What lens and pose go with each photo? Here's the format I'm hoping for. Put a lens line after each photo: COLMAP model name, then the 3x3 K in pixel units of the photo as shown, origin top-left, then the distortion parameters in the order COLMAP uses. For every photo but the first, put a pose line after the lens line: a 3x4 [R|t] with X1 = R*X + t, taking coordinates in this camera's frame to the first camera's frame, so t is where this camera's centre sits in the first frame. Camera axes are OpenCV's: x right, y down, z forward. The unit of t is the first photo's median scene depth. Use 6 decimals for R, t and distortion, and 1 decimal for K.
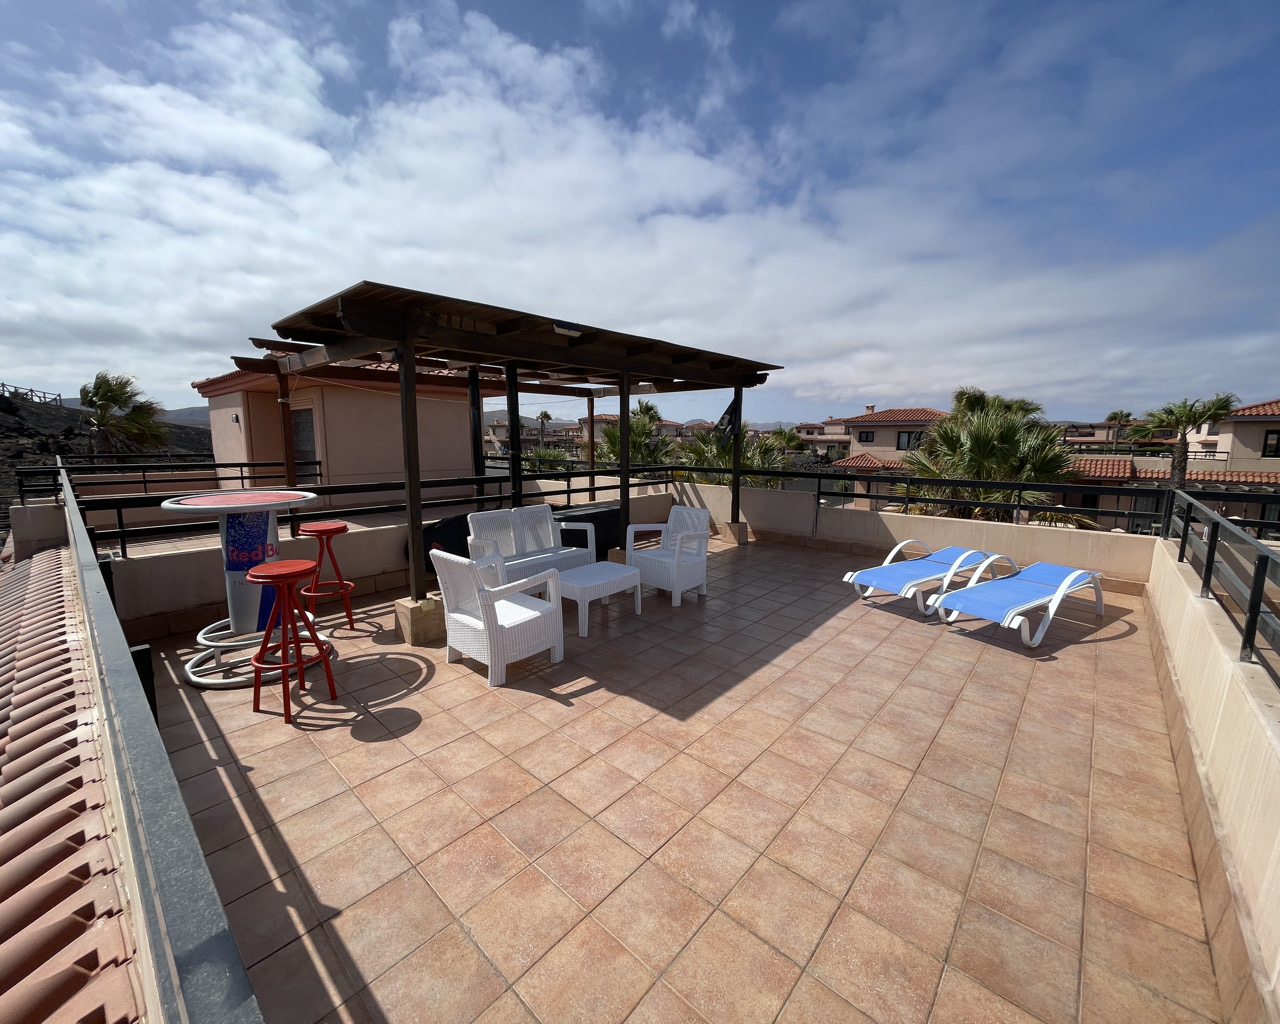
lens RADIAL K [[516.6, 0, 644.7], [0, 516.6, 510.6], [0, 0, 1]] dist [-0.001265, 0.000028]
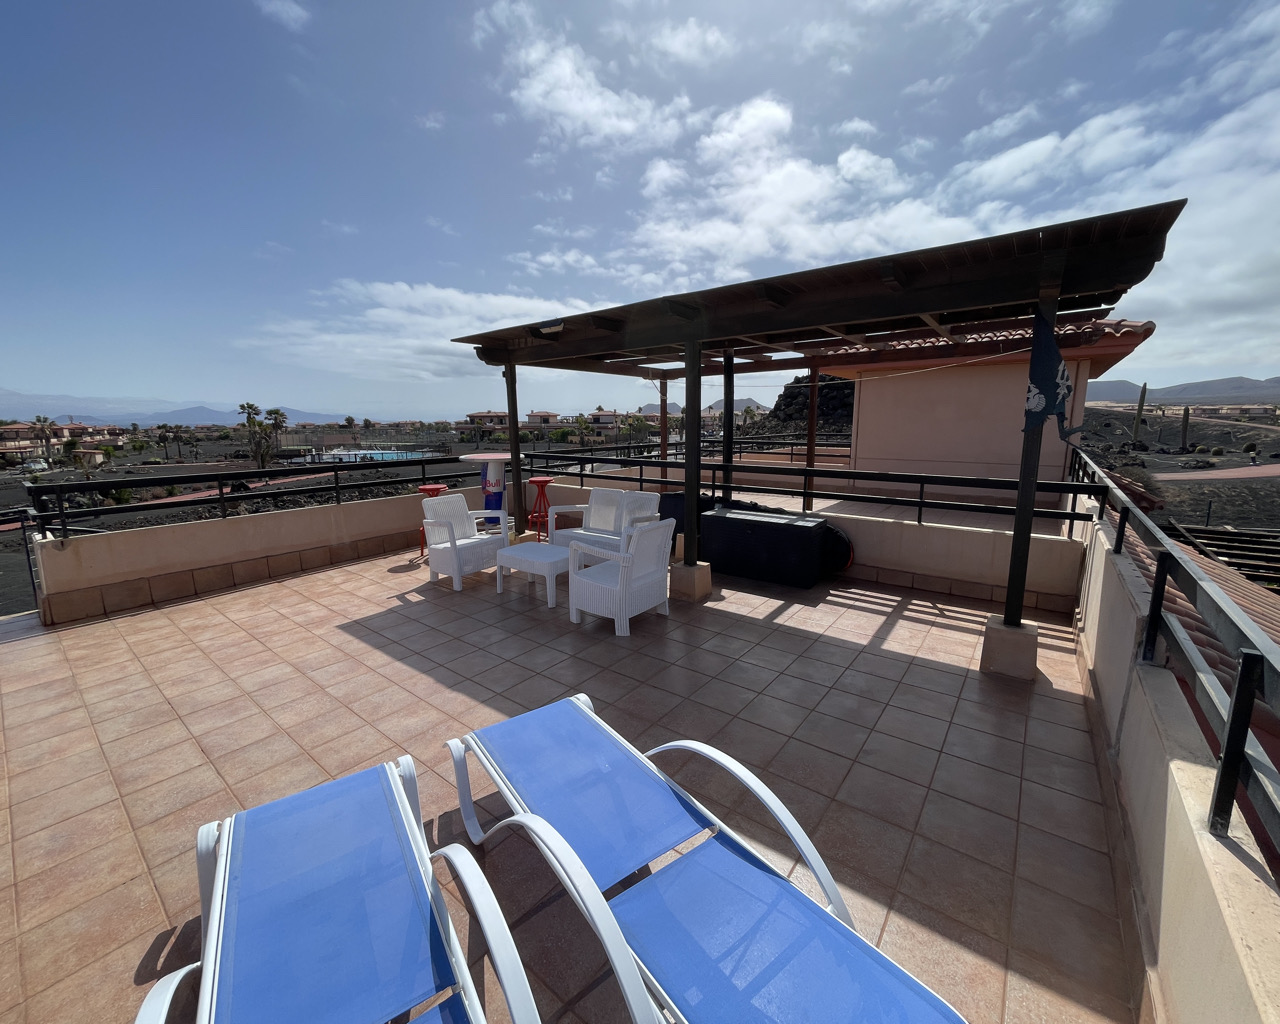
lens RADIAL K [[516.6, 0, 627.2], [0, 516.6, 505.9], [0, 0, 1]] dist [-0.001265, 0.000028]
pose [[0.046583, 0.157283, -0.986454, 1.215327], [-0.130097, 0.980071, 0.150121, -0.199044], [0.990406, 0.121342, 0.066117, 1.376973]]
